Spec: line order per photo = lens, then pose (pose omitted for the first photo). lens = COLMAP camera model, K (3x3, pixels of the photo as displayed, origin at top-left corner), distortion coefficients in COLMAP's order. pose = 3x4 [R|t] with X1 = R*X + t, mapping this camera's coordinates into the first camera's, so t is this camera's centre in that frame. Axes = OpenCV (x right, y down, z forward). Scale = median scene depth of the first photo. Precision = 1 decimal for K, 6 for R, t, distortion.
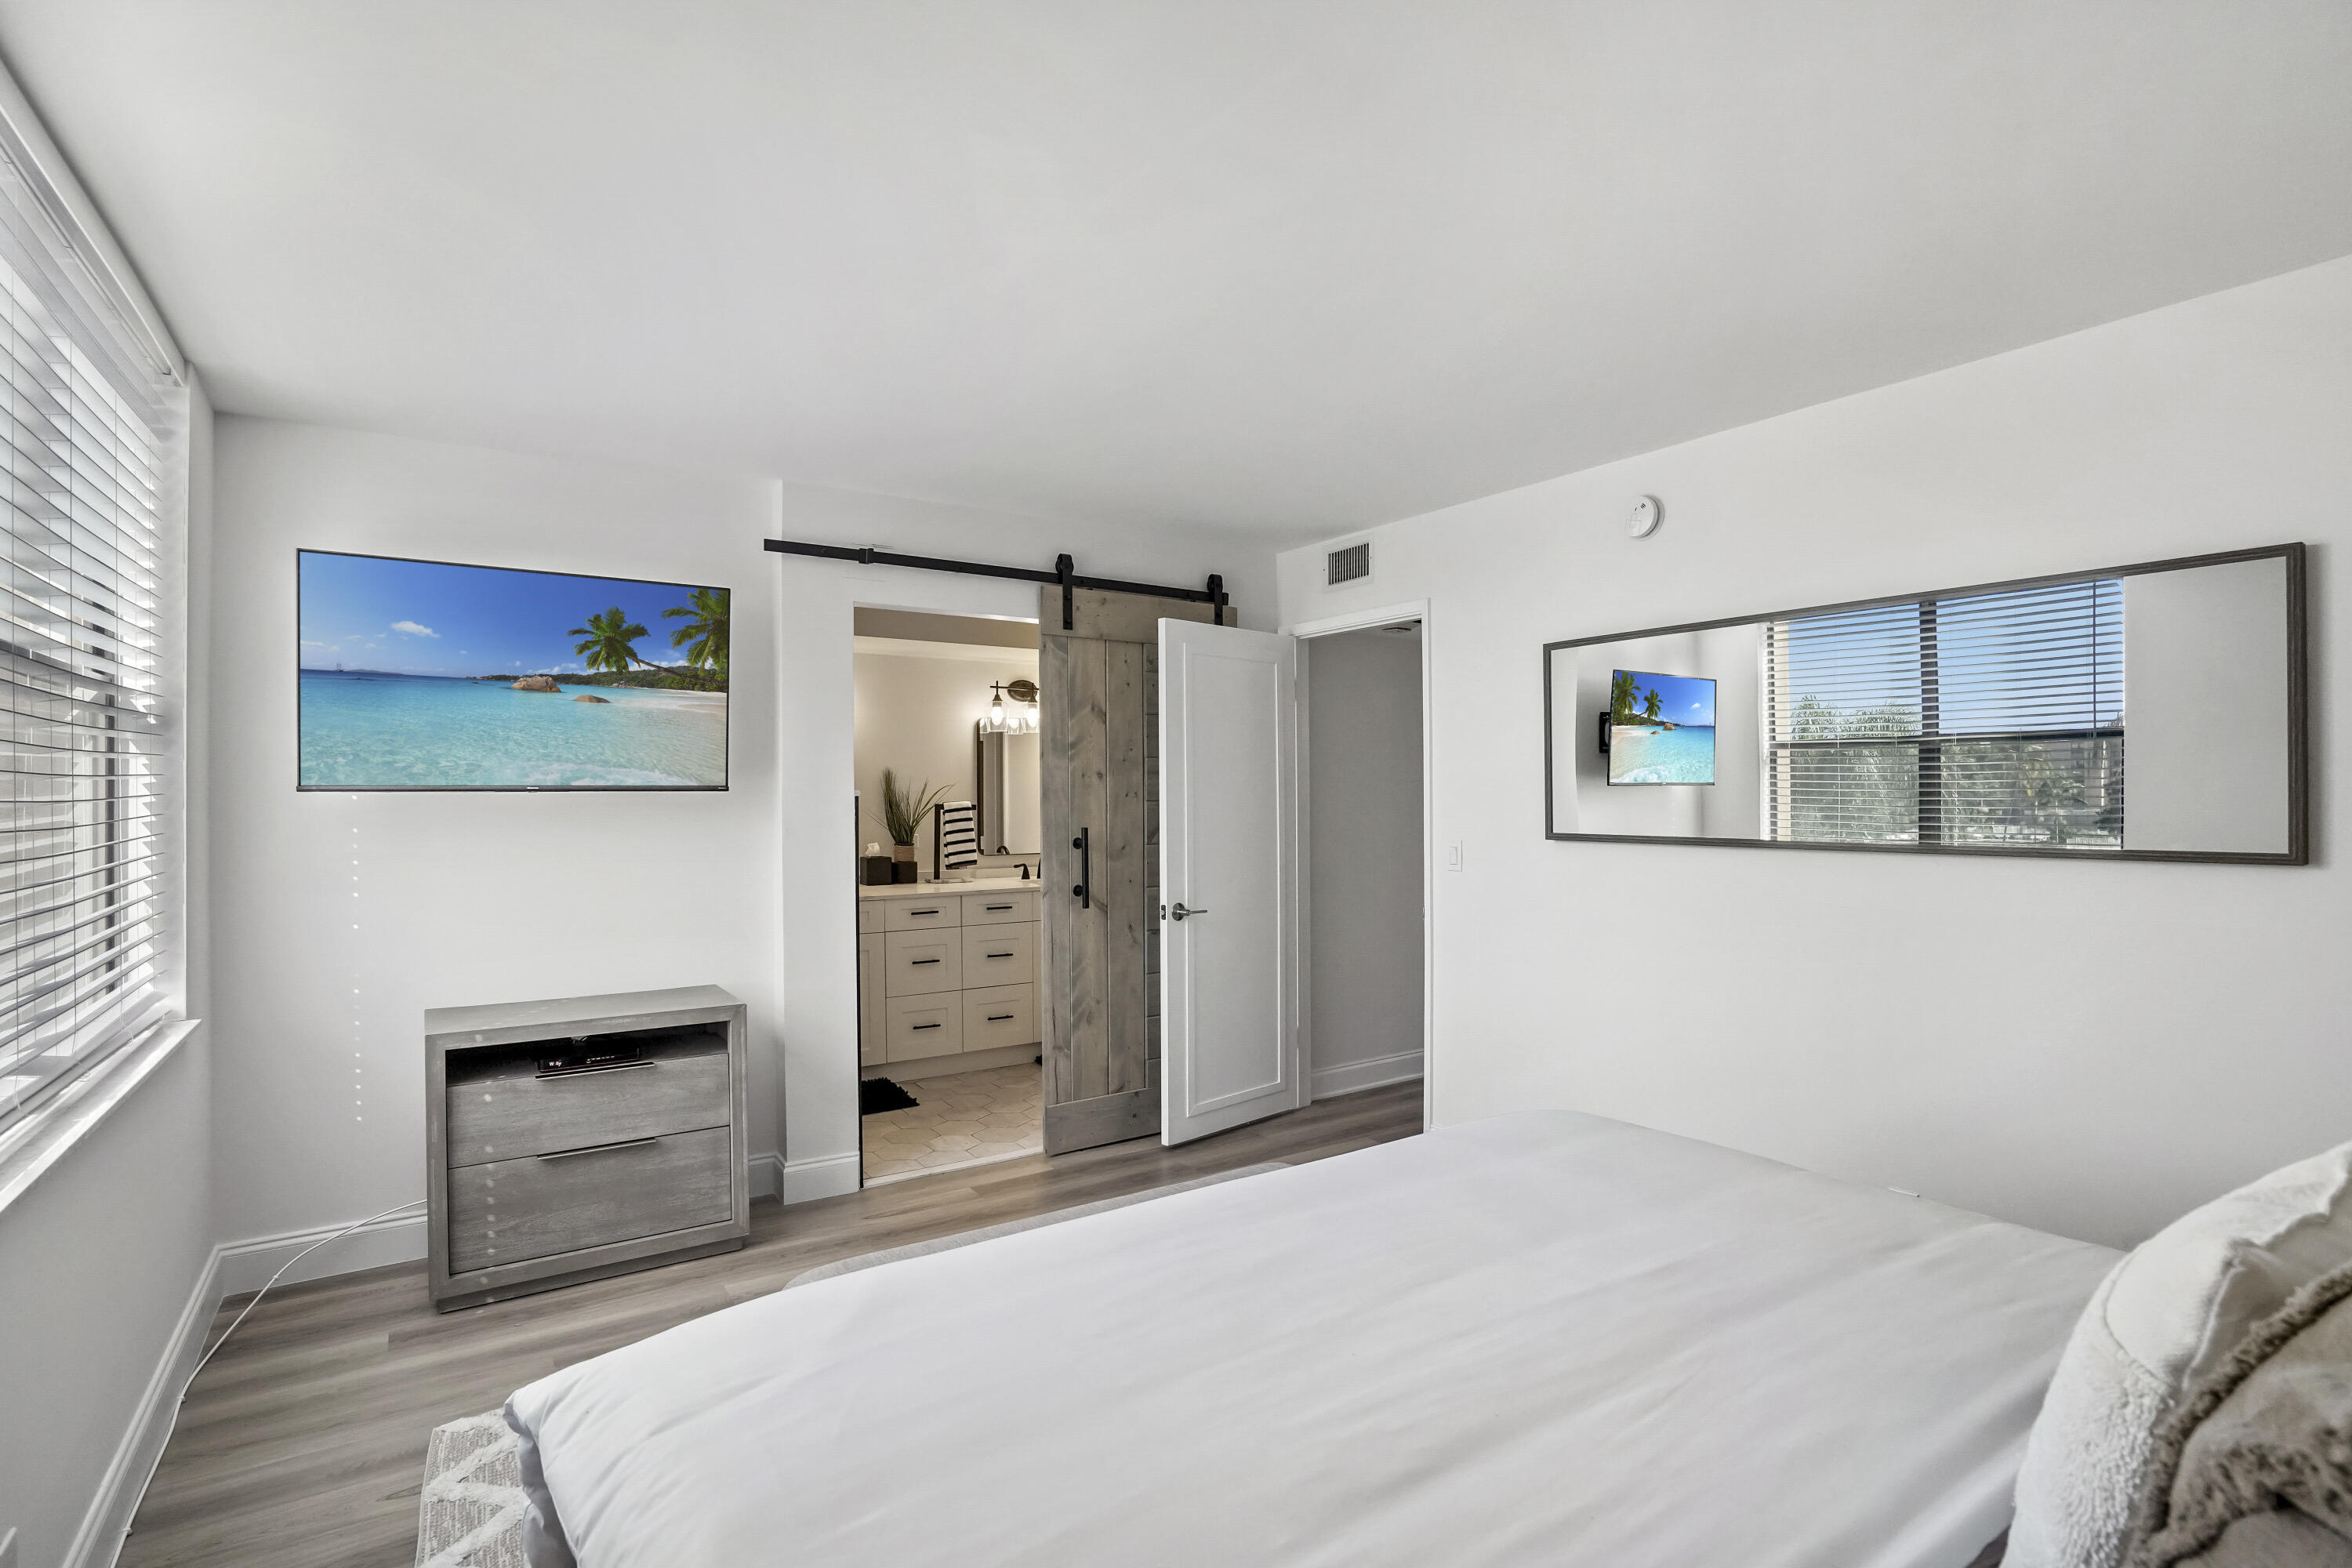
lens RADIAL K [[1103.7, 0, 1173.6], [0, 1103.7, 783.3], [0, 0, 1]] dist [-0.047265, 0.012321]
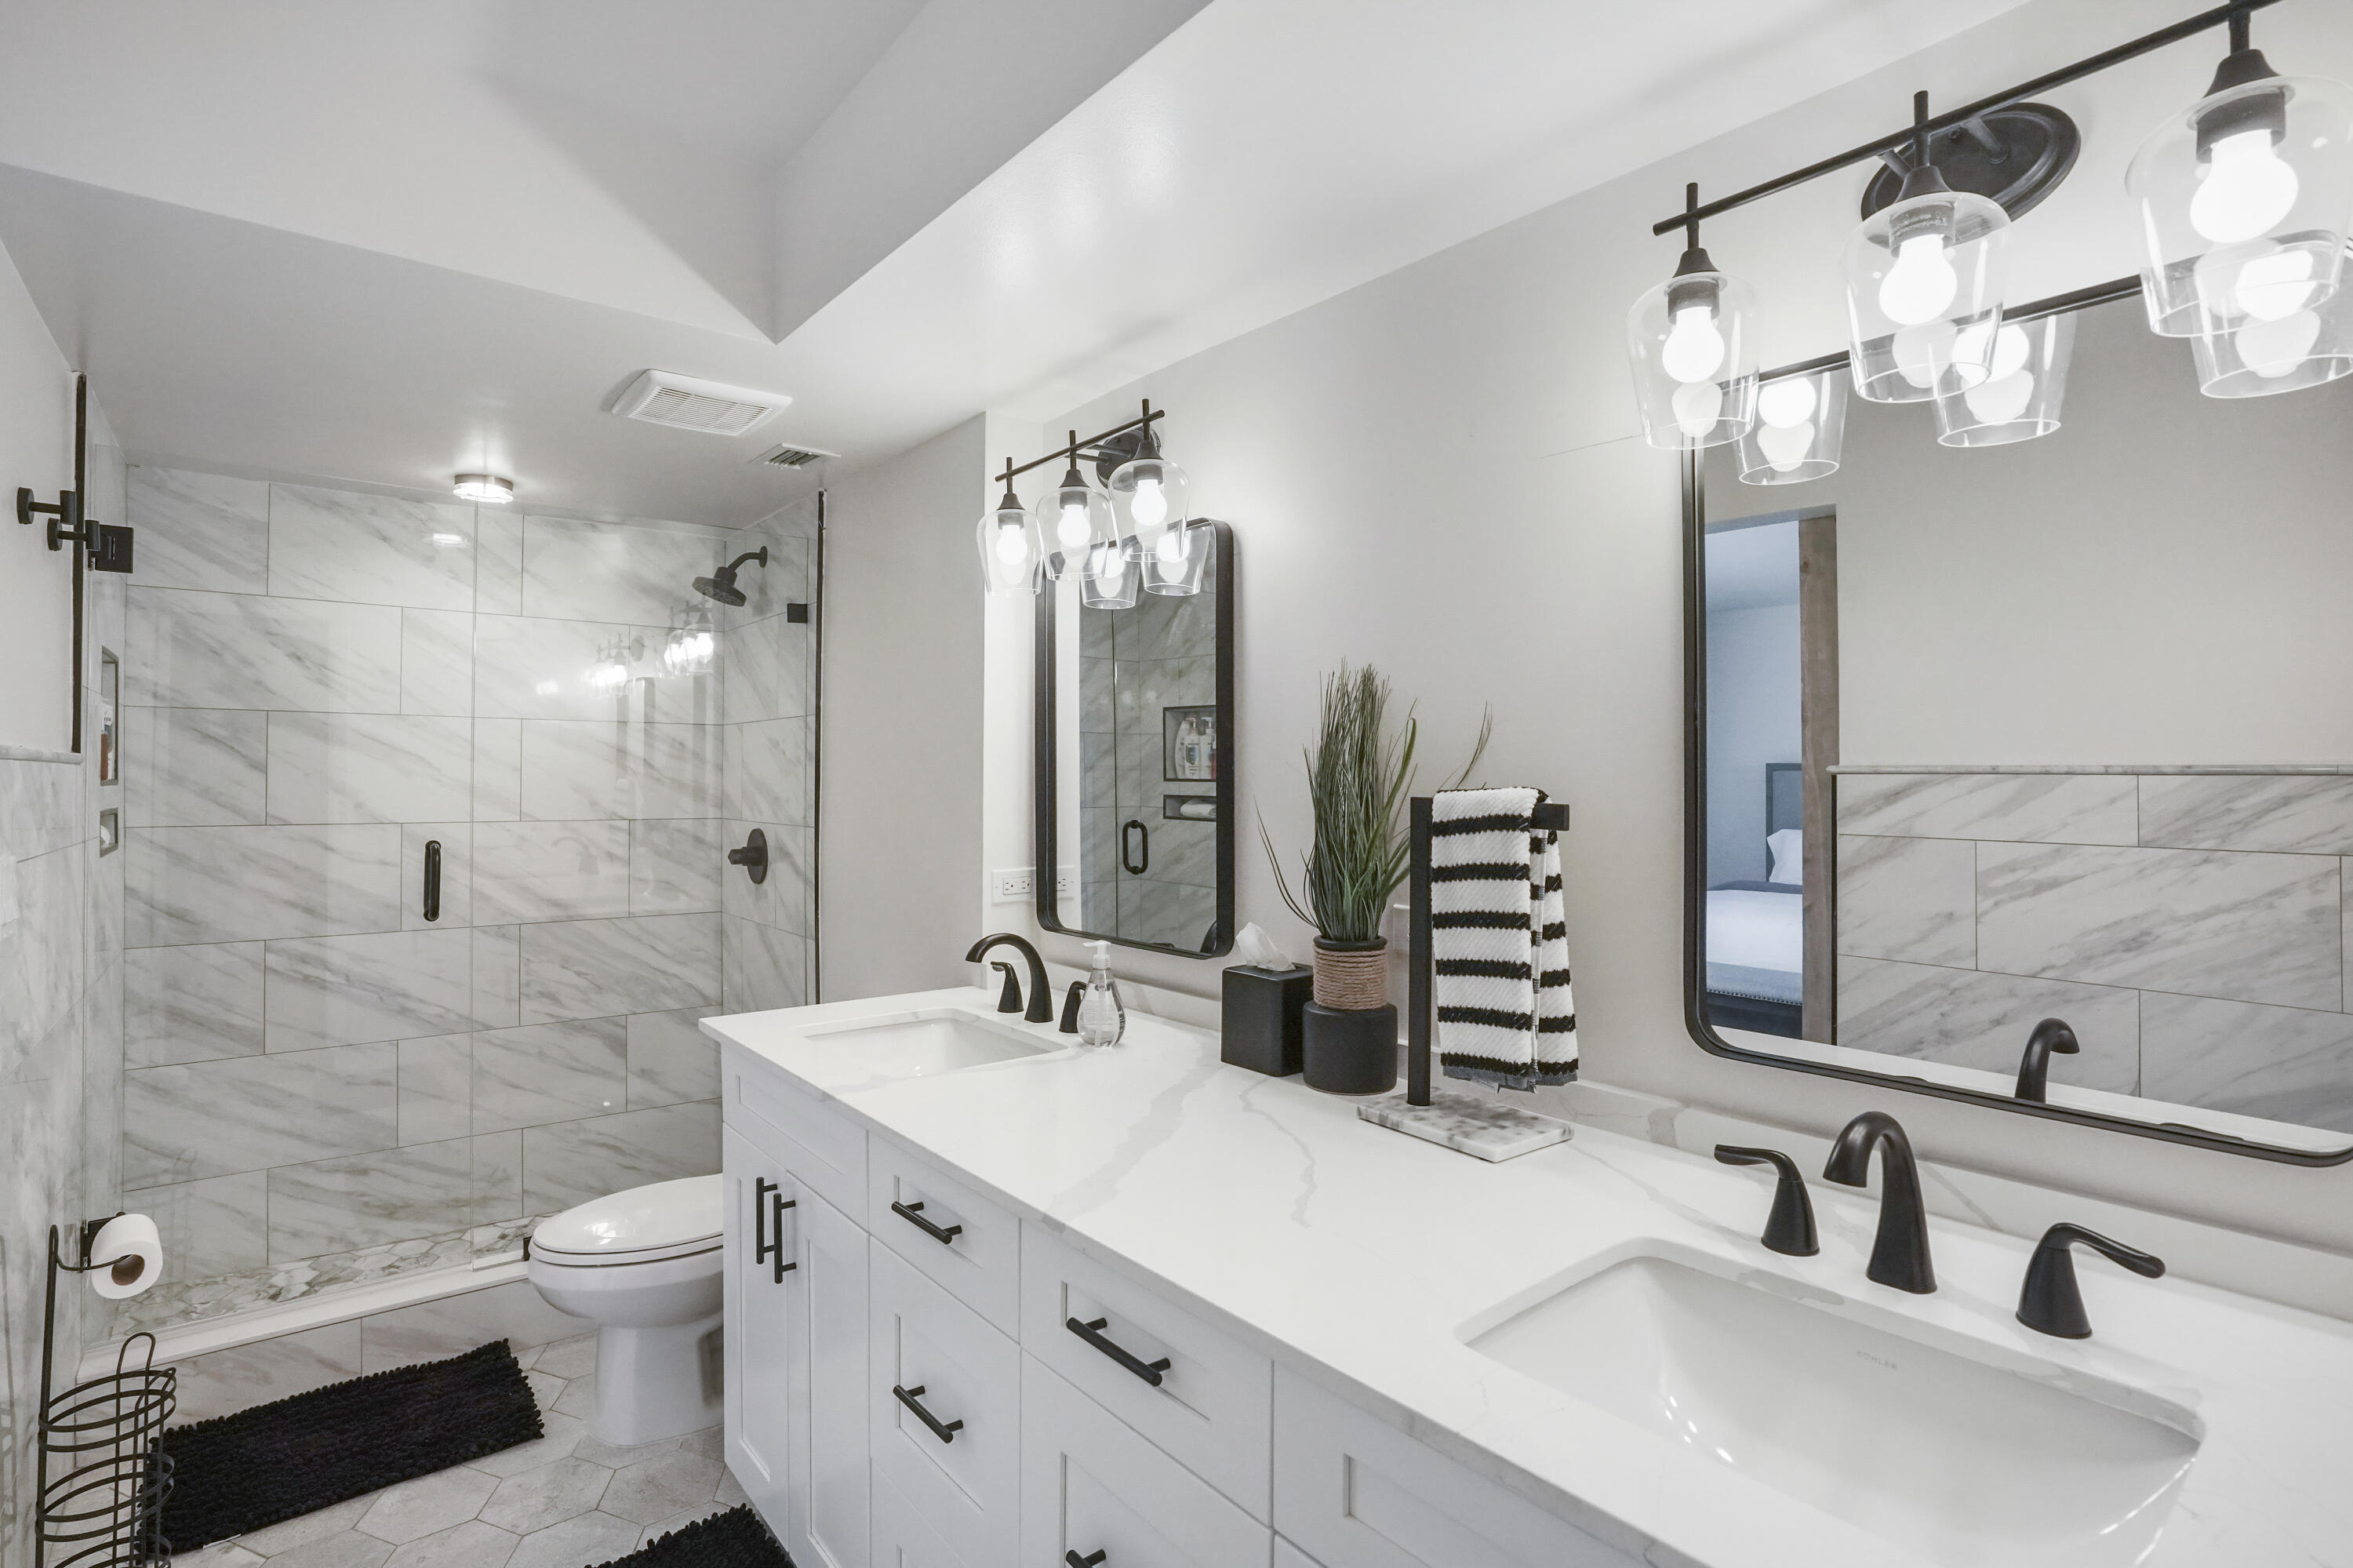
lens RADIAL K [[1104.2, 0, 1173.3], [0, 1104.2, 777.3], [0, 0, 1]] dist [-0.047265, 0.012321]
pose [[0.109185, -0.001907, -0.994020, 0.024117], [0.000301, 0.999998, -0.001885, 0.014438], [0.994021, -0.000094, 0.109186, 0.914972]]
